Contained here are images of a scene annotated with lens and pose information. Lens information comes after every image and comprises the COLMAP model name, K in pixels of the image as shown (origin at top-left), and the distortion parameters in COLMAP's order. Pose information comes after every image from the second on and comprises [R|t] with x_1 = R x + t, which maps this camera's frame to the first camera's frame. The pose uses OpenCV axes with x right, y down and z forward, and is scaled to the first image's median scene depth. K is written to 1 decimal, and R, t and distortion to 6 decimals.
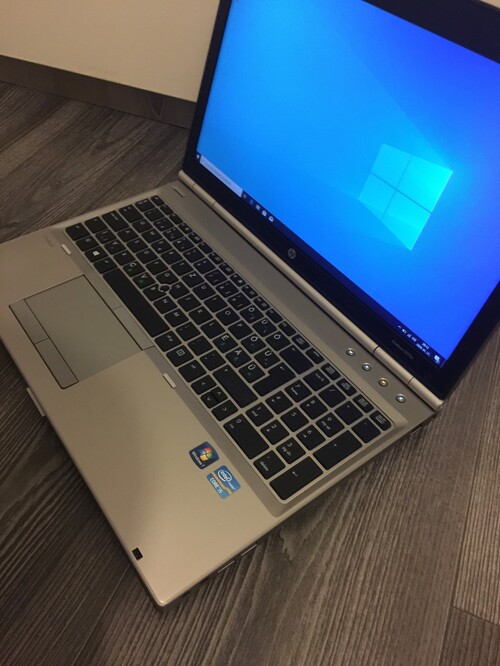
lens RADIAL K [[569.8, 0, 252.3], [0, 569.8, 333.3], [0, 0, 1]] dist [0.092851, -0.126103]
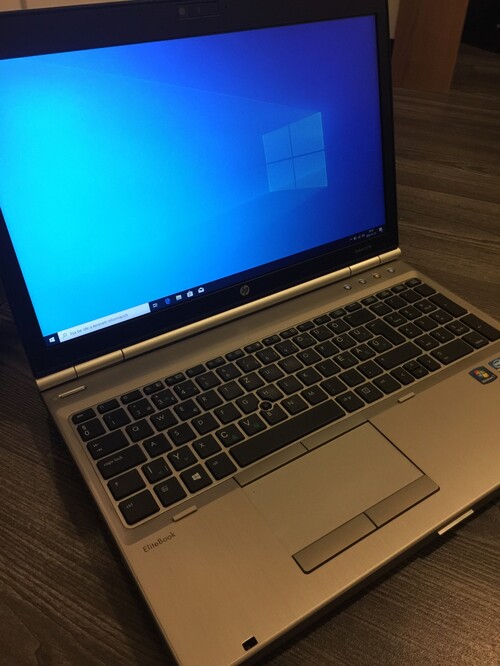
lens RADIAL K [[569.8, 0, 252.3], [0, 569.8, 333.3], [0, 0, 1]] dist [0.092851, -0.126103]
pose [[0.058354, -0.656269, 0.752267, -0.804049], [0.732964, 0.539764, 0.414028, -0.559351], [-0.677760, 0.527224, 0.512519, 0.605920]]
